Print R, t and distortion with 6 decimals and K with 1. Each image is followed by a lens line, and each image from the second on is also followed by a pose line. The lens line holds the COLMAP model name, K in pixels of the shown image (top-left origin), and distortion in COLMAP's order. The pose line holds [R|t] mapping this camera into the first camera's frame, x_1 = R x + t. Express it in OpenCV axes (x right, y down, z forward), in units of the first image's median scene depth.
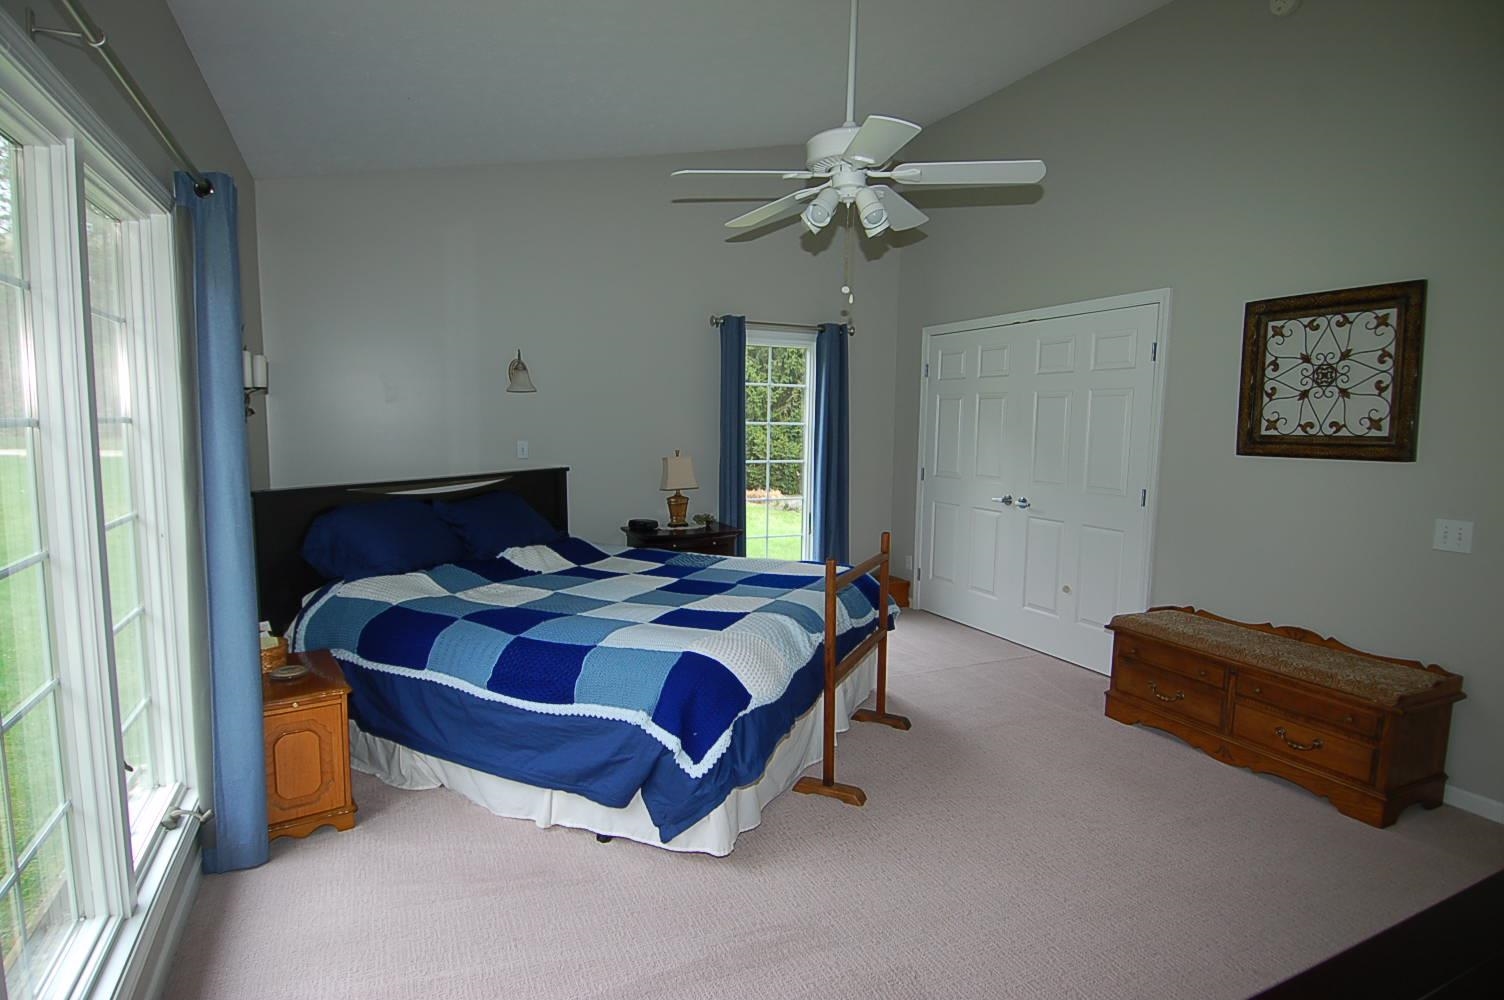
lens RADIAL K [[781.6, 0, 737.5], [0, 781.6, 500.6], [0, 0, 1]] dist [0.017703, -0.015091]
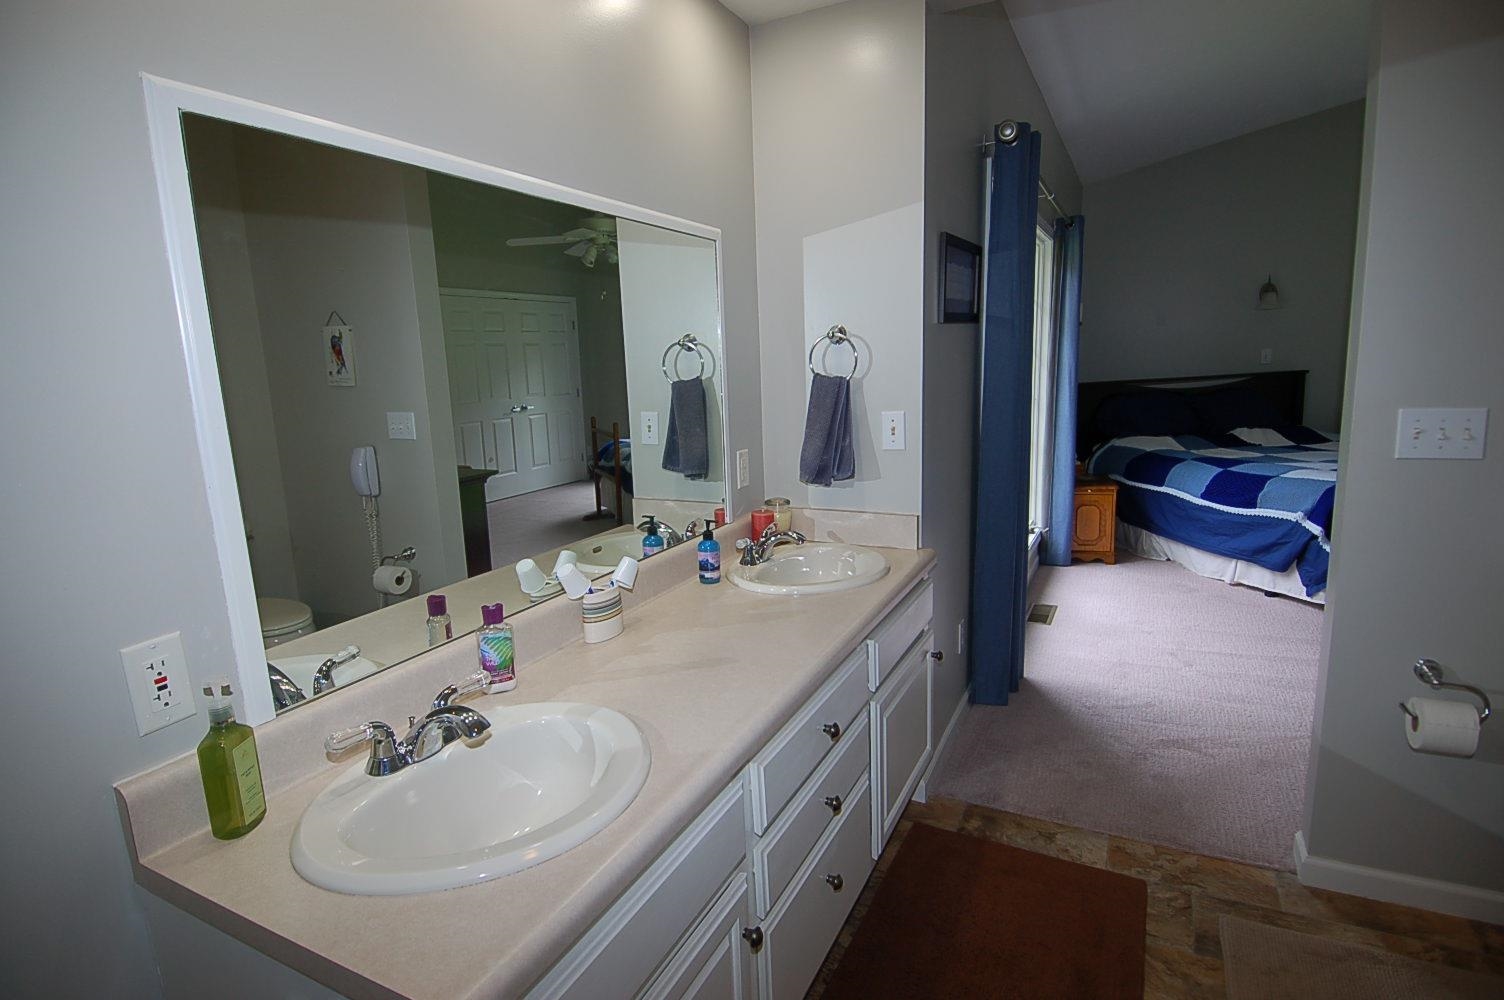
lens RADIAL K [[781.6, 0, 740.8], [0, 781.6, 494.2], [0, 0, 1]] dist [0.017703, -0.015091]
pose [[0.618111, 0.102788, -0.779341, 0.340178], [-0.034083, 0.993986, 0.104066, 0.085281], [0.785351, -0.037762, 0.617897, -0.721496]]
